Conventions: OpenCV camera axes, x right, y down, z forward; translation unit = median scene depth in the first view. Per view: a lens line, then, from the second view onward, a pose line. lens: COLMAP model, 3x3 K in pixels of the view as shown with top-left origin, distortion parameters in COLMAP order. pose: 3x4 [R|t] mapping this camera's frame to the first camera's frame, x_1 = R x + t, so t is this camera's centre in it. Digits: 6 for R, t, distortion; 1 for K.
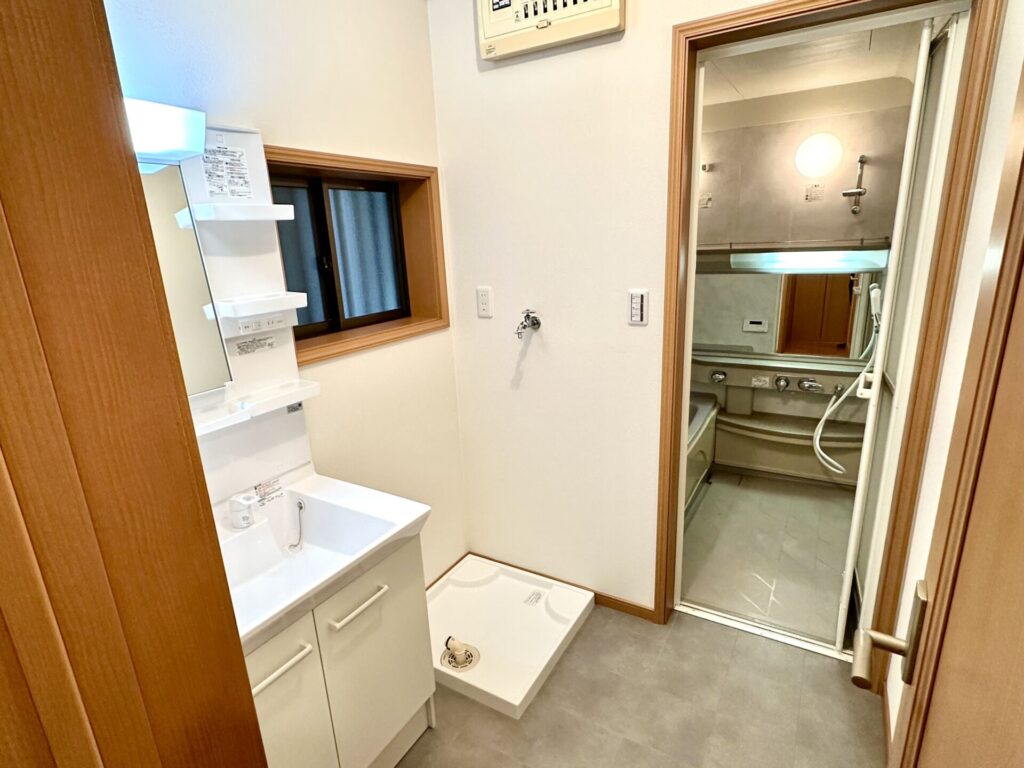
lens RADIAL K [[540.5, 0, 513.3], [0, 540.5, 388.6], [0, 0, 1]] dist [-0.003363, 0.000237]
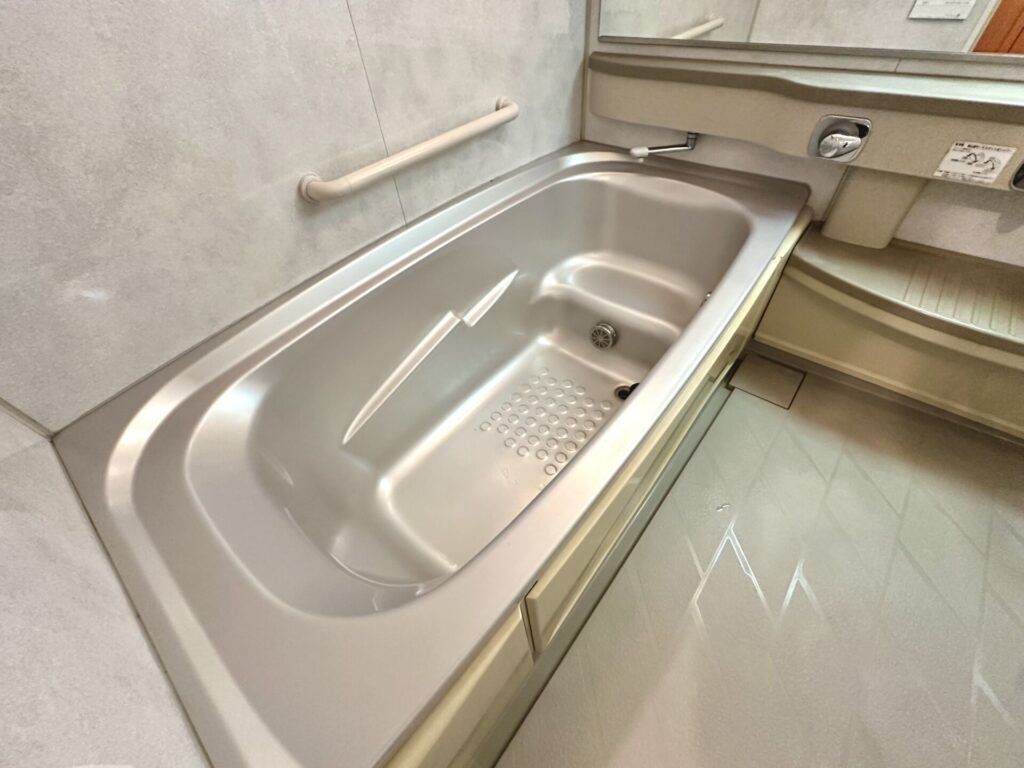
lens RADIAL K [[415.3, 0, 514.0], [0, 415.3, 384.3], [0, 0, 1]] dist [-0.005177, 0.000396]
pose [[0.987063, 0.098643, -0.126400, 0.215434], [-0.015875, 0.844600, 0.535162, -0.028649], [0.159548, -0.526232, 0.835239, 0.649057]]
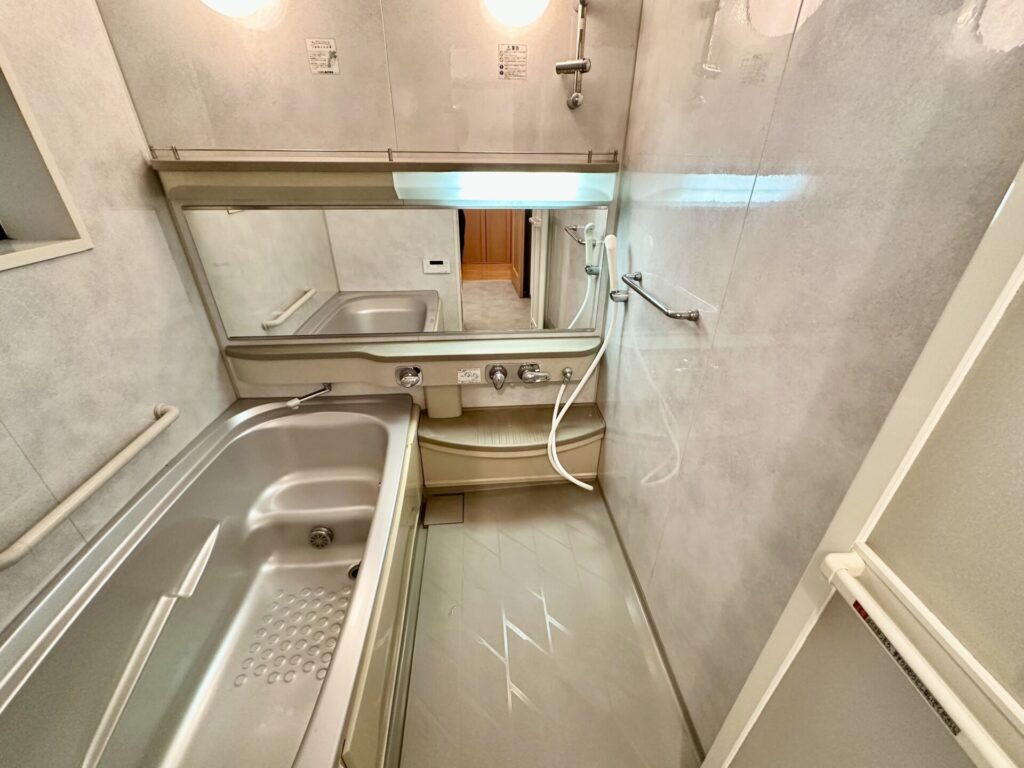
lens RADIAL K [[415.3, 0, 514.0], [0, 415.3, 384.3], [0, 0, 1]] dist [-0.005177, 0.000396]
pose [[0.810263, -0.238191, 0.535481, 0.211558], [0.114504, 0.960416, 0.253947, -0.126714], [-0.574772, -0.144449, 0.805463, 0.524147]]
